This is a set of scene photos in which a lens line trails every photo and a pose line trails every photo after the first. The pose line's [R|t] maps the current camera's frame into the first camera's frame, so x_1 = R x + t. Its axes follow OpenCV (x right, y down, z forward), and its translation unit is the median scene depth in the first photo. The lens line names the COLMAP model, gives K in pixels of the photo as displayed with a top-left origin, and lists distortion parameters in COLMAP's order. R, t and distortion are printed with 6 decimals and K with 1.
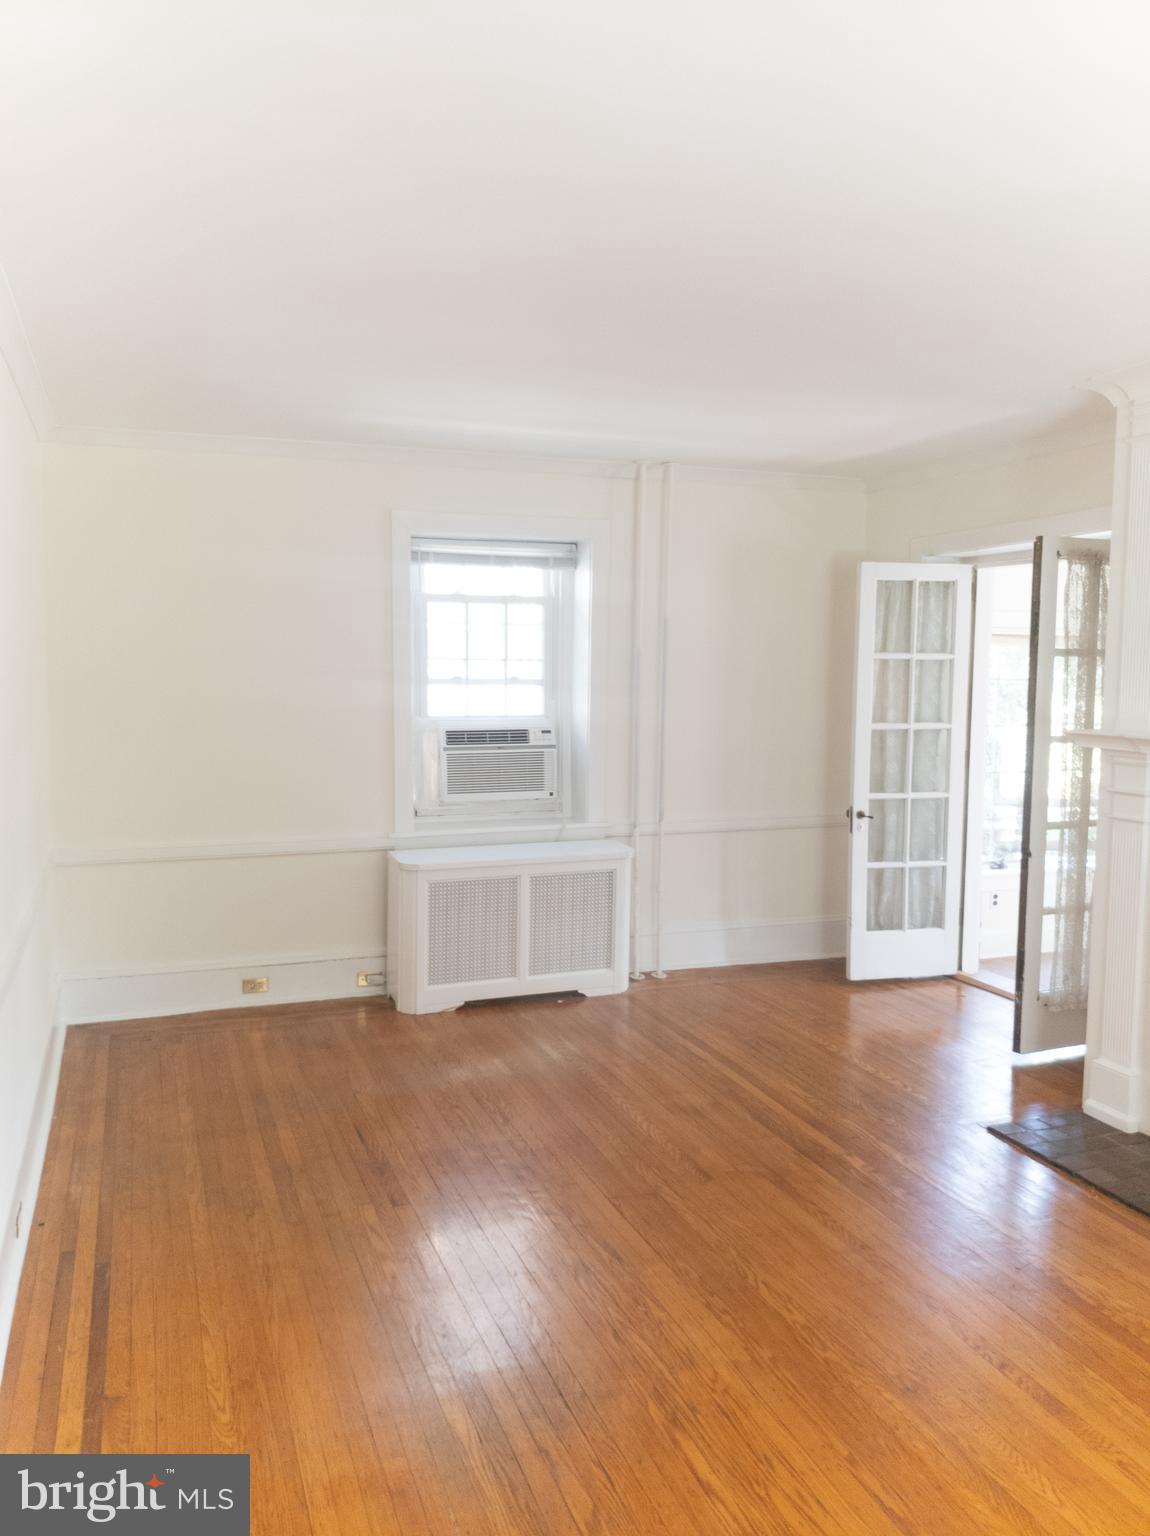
lens RADIAL K [[1196.5, 0, 575.0], [0, 1196.5, 768.0], [0, 0, 1]] dist [0.002861, 0.007096]
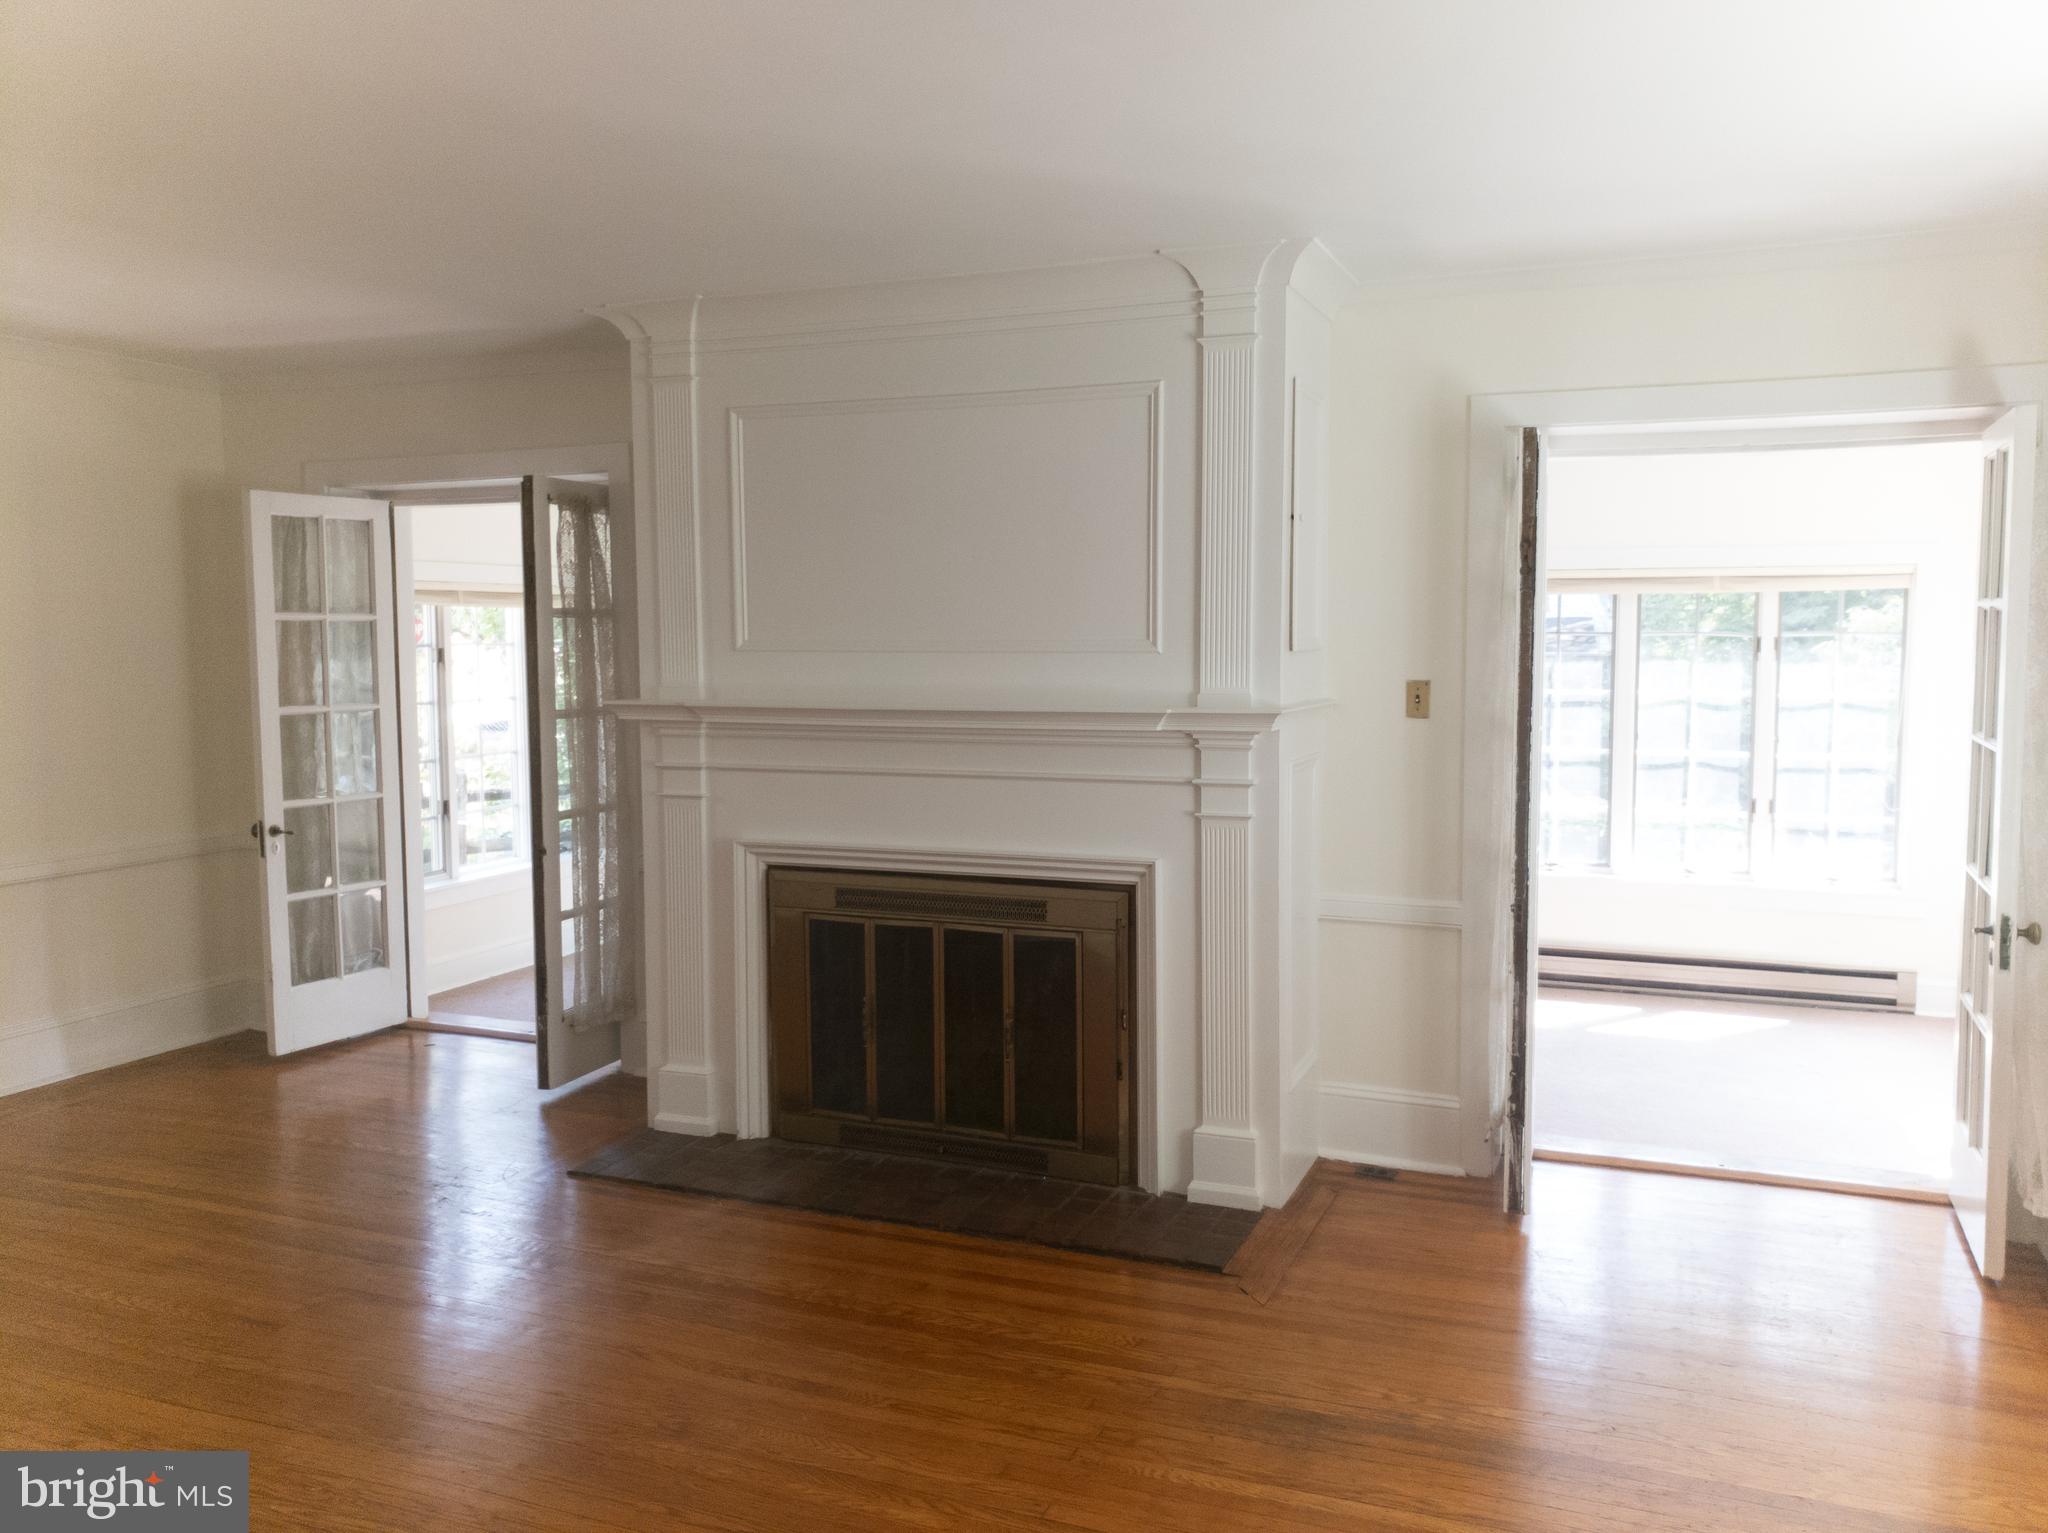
lens RADIAL K [[1595.3, 0, 1022.3], [0, 1595.3, 749.4], [0, 0, 1]] dist [0.002861, 0.007096]
pose [[0.671594, -0.064803, 0.738080, -0.207242], [0.070530, 0.997236, 0.023380, -0.002136], [-0.737554, 0.036355, 0.674308, -0.010916]]
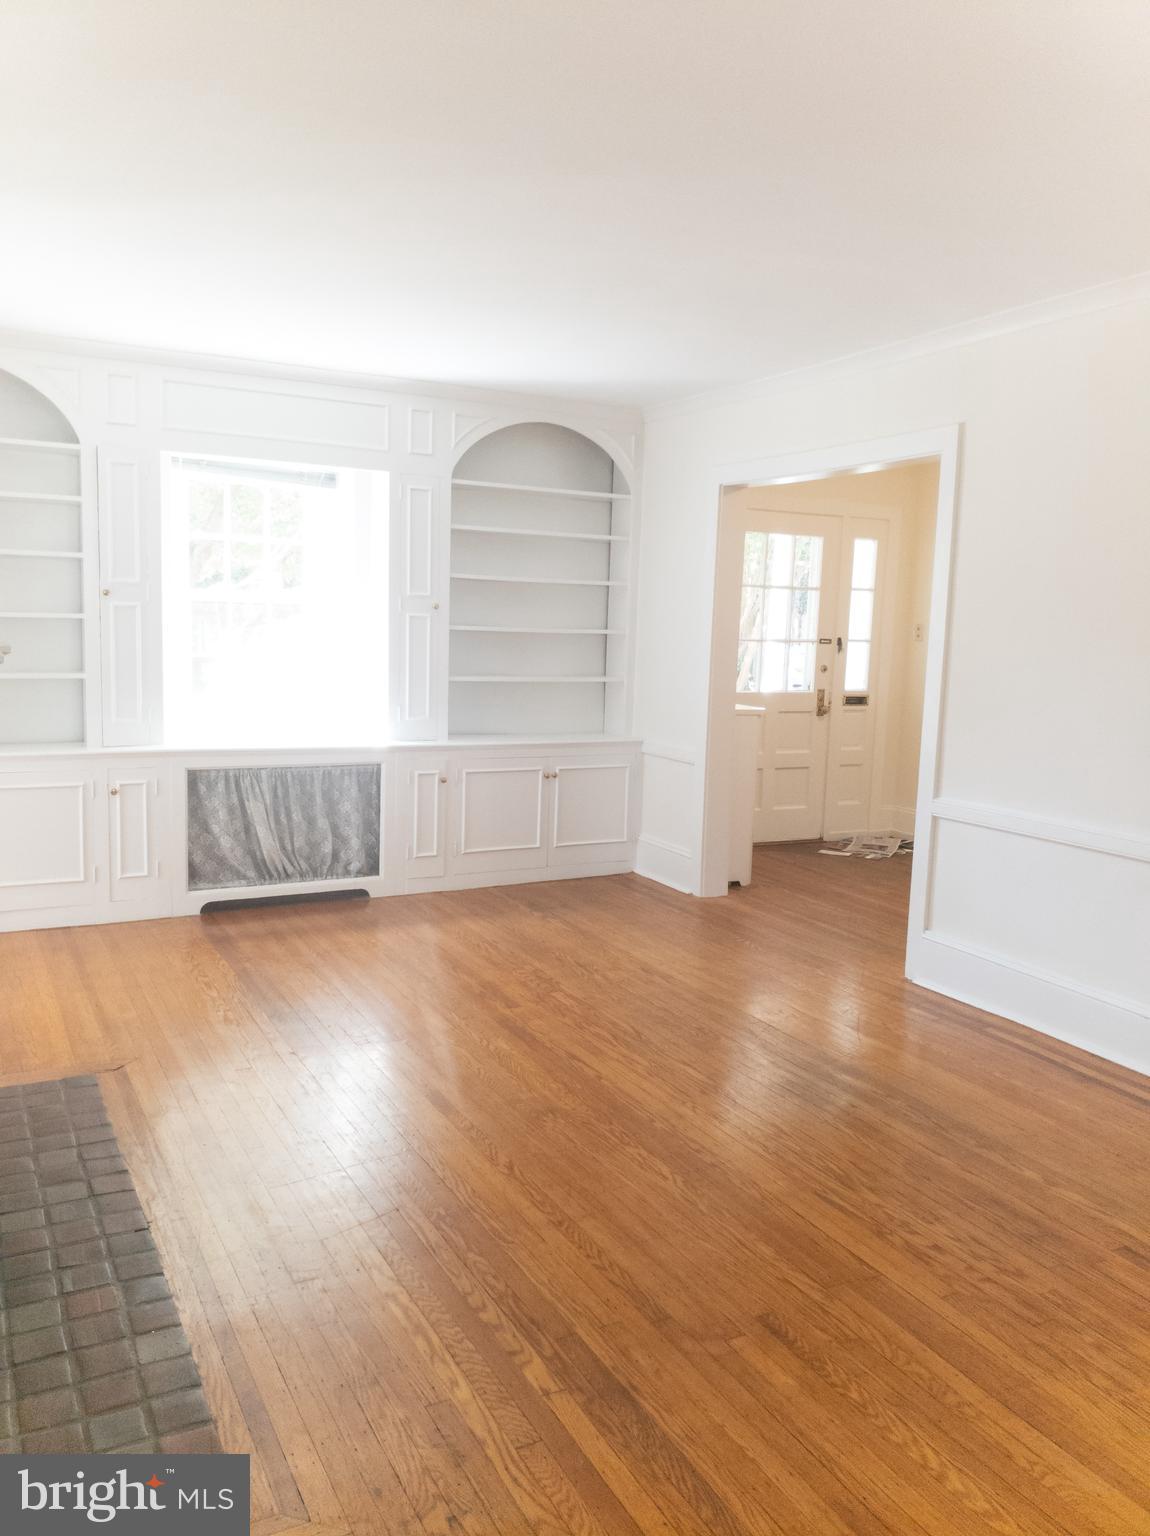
lens RADIAL K [[1196.5, 0, 575.0], [0, 1196.5, 768.0], [0, 0, 1]] dist [0.002861, 0.007096]
pose [[-0.989747, -0.022619, -0.141028, 0.231011], [-0.051661, 0.977223, 0.205829, -0.066674], [0.133161, 0.211004, -0.968373, 1.139572]]
